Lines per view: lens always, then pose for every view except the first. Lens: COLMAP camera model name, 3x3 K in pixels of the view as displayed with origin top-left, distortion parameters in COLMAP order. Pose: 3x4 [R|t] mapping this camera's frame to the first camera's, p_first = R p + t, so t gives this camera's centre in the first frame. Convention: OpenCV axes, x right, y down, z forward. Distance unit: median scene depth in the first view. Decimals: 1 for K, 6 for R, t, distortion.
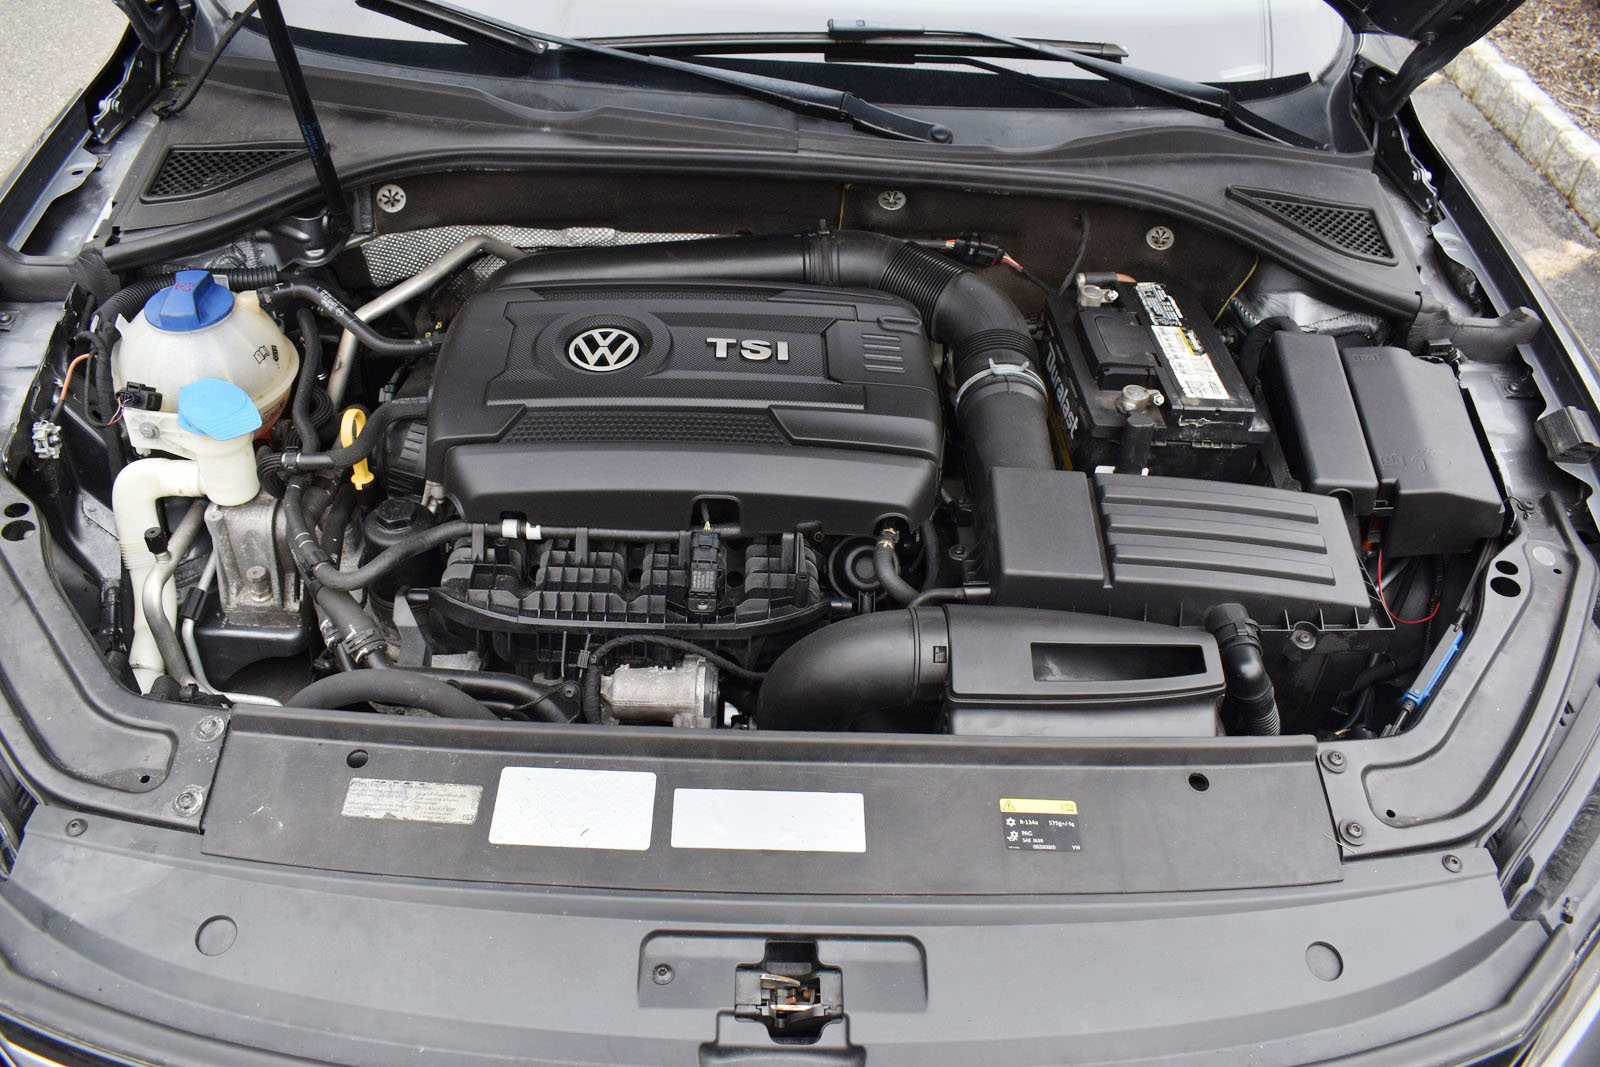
lens RADIAL K [[1234.1, 0, 792.0], [0, 1234.1, 532.3], [0, 0, 1]] dist [-0.100227, 0.015840]
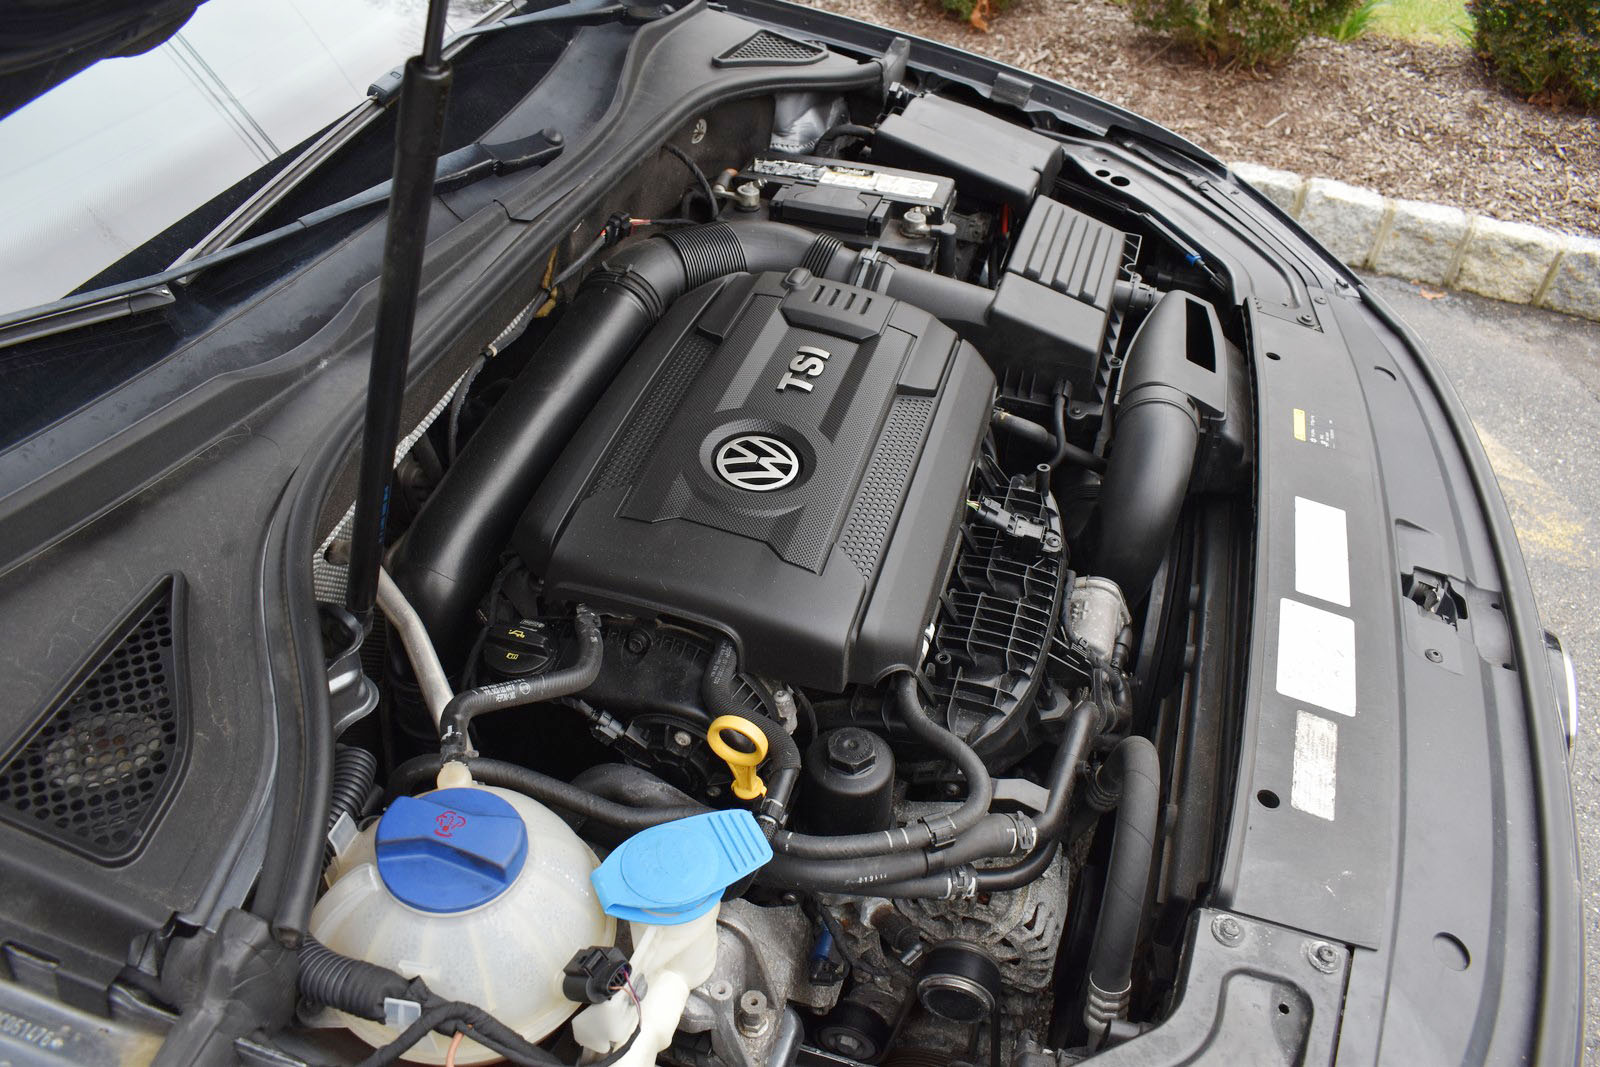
lens RADIAL K [[1234.1, 0, 792.0], [0, 1234.1, 532.3], [0, 0, 1]] dist [-0.100227, 0.015840]
pose [[0.313535, -0.648041, 0.694075, -0.745554], [0.606207, 0.699202, 0.378985, -0.411423], [-0.730896, 0.301928, 0.612071, 0.463094]]
